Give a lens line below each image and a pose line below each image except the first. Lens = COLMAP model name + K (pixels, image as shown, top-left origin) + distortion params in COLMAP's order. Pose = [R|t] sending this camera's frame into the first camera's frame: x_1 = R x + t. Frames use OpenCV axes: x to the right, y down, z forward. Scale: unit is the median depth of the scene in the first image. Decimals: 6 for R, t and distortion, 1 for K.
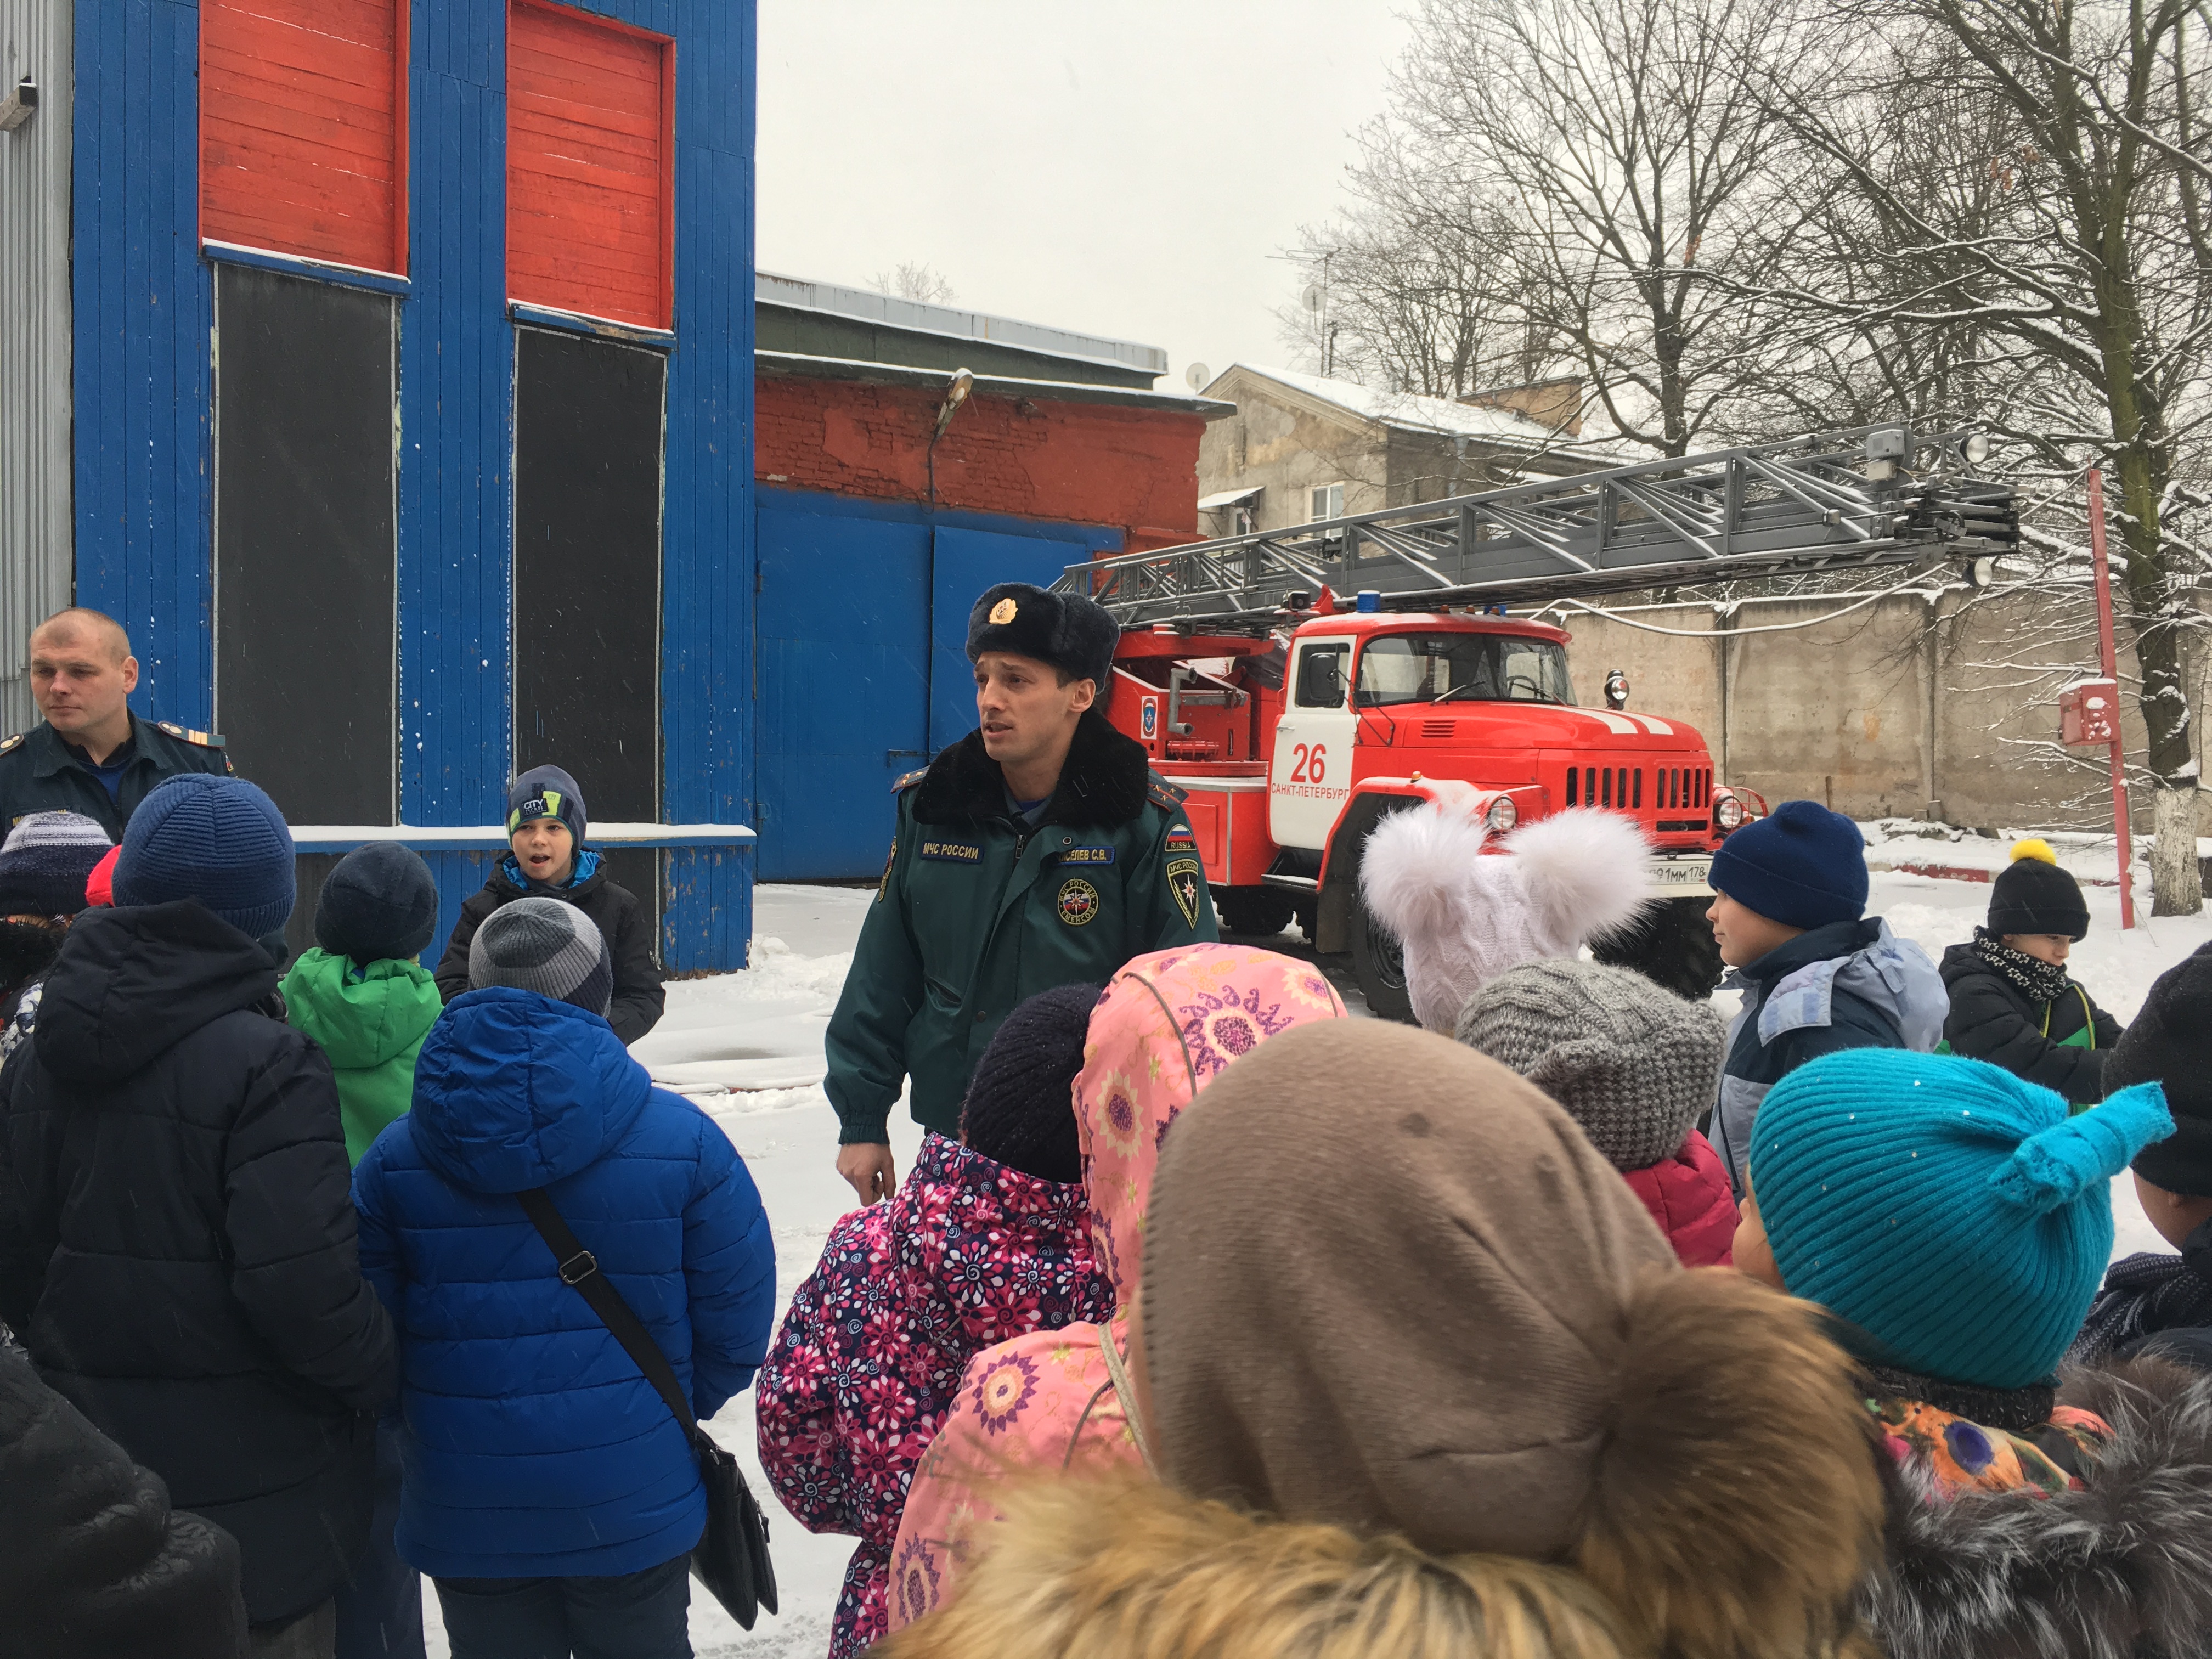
lens RADIAL K [[1883.3, 0, 1106.2], [0, 1883.3, 826.2], [0, 0, 1]] dist [0.048690, -0.061365]
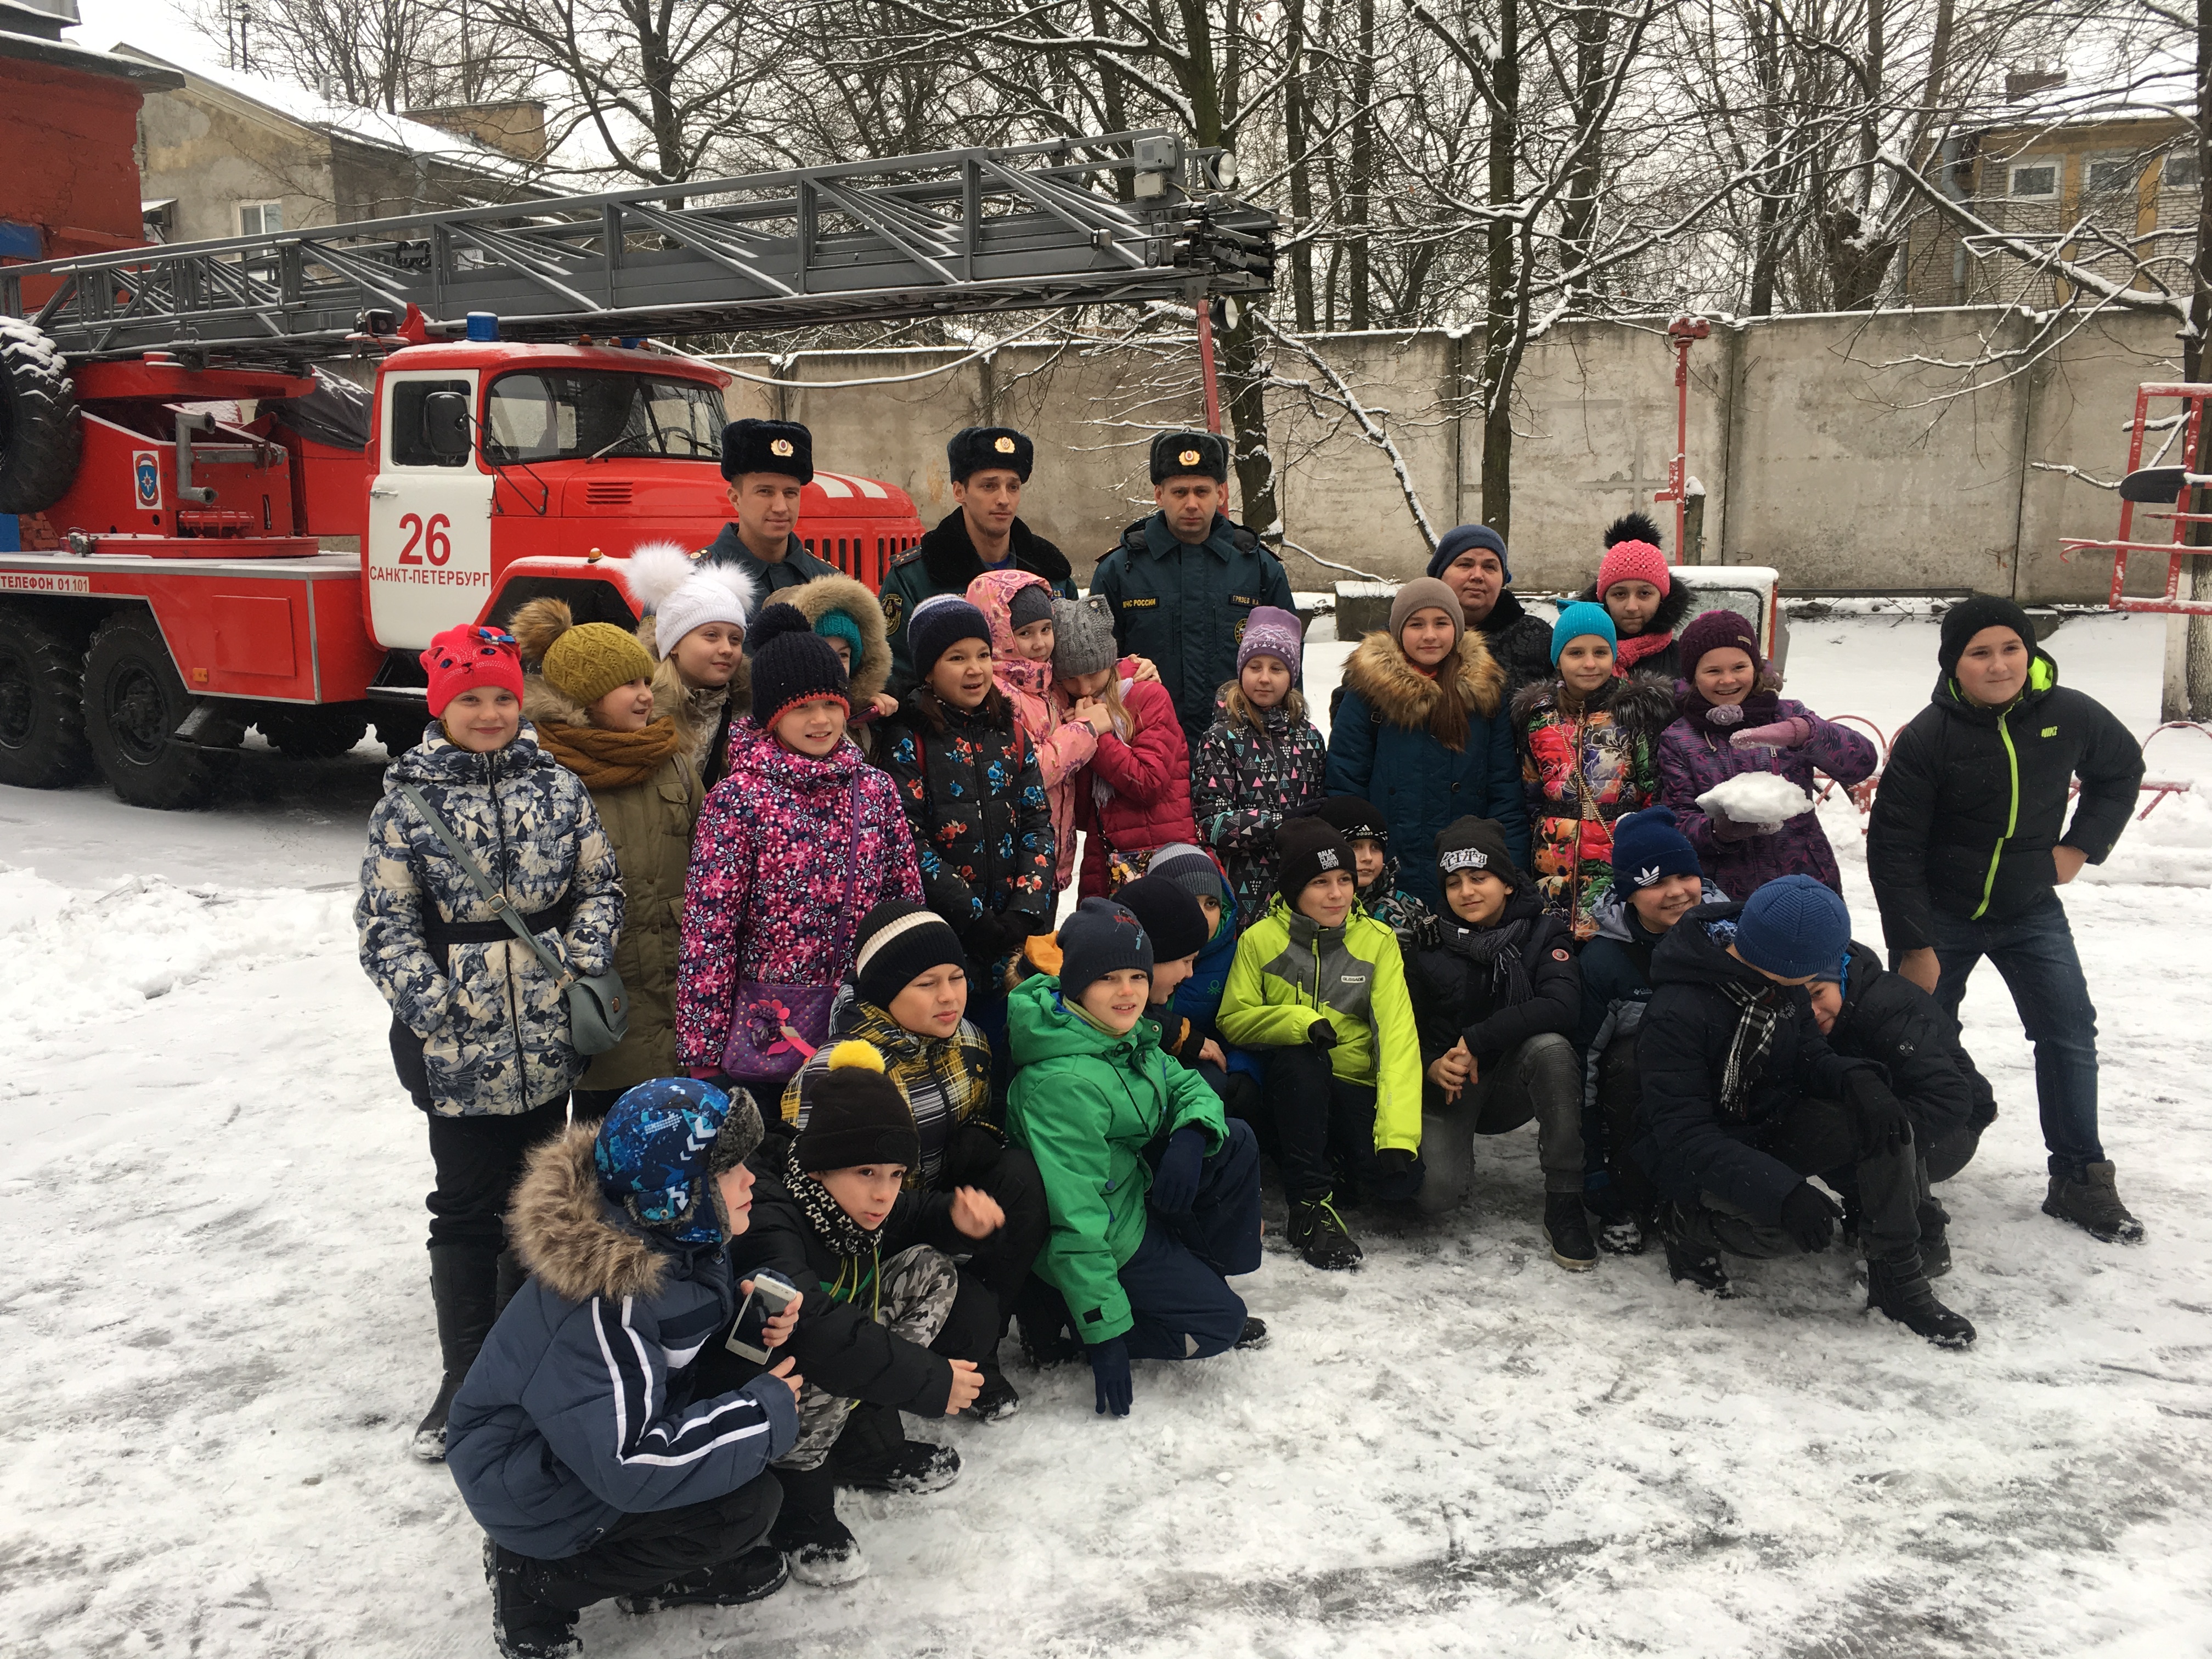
lens RADIAL K [[1883.3, 0, 1106.1], [0, 1883.3, 837.5], [0, 0, 1]] dist [0.048690, -0.061365]
pose [[0.859704, -0.101230, 0.500660, -0.045781], [0.035773, 0.989691, 0.138682, -0.008828], [-0.509538, -0.101316, 0.854463, 0.157399]]
